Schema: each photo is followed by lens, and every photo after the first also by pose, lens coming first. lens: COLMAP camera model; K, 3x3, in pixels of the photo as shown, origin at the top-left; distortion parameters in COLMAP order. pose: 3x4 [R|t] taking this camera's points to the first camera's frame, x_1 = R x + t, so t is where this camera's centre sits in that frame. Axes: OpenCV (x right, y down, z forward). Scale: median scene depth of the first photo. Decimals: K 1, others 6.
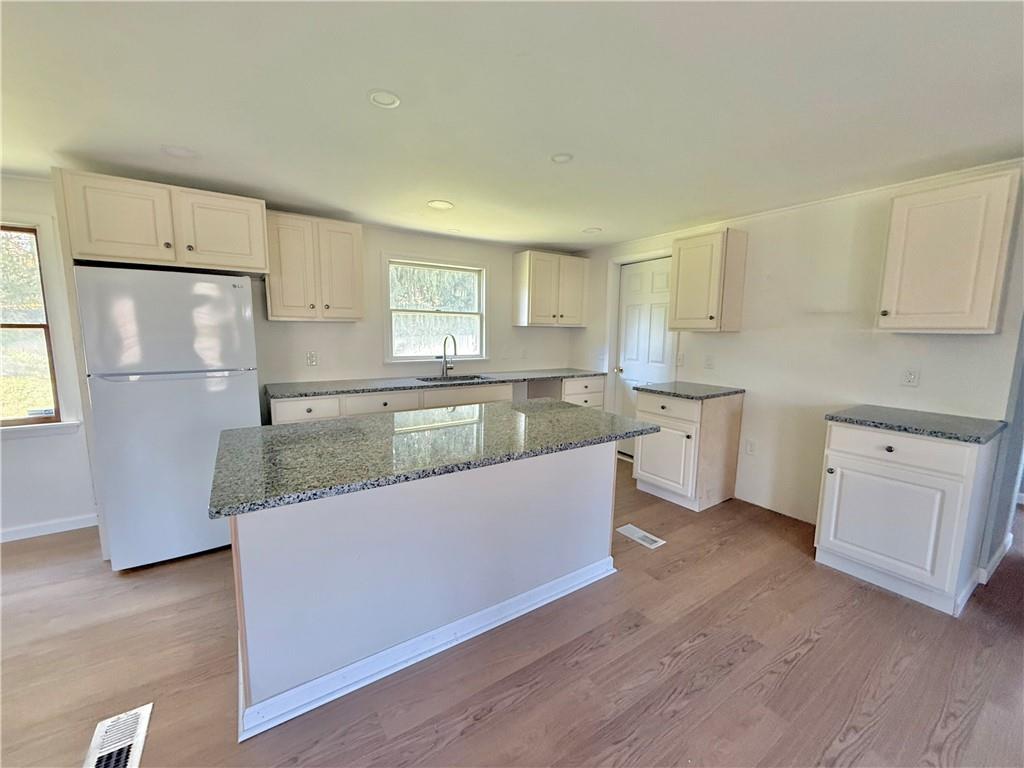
lens RADIAL K [[409.2, 0, 512.0], [0, 409.2, 381.8], [0, 0, 1]] dist [0.000311, -0.000661]
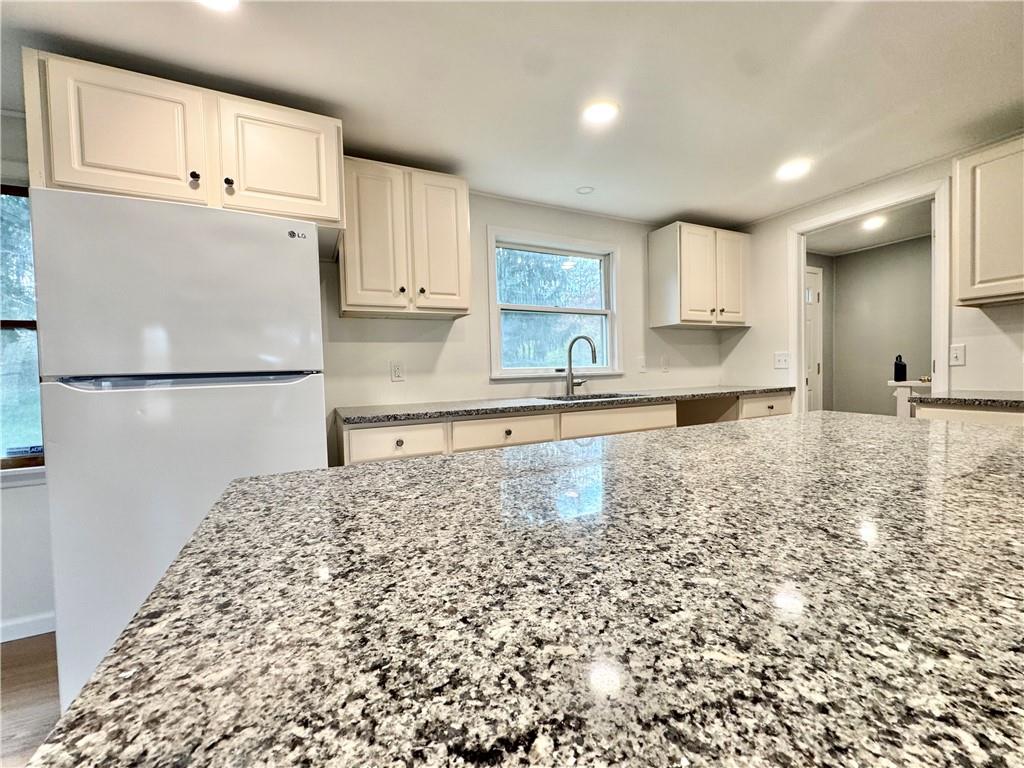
lens RADIAL K [[410.1, 0, 514.5], [0, 410.1, 378.1], [0, 0, 1]] dist [-0.003324, 0.000353]
pose [[0.991364, -0.035713, -0.126183, -0.233023], [0.021957, 0.993825, -0.108764, 0.042727], [0.129289, 0.105054, 0.986026, 0.383168]]
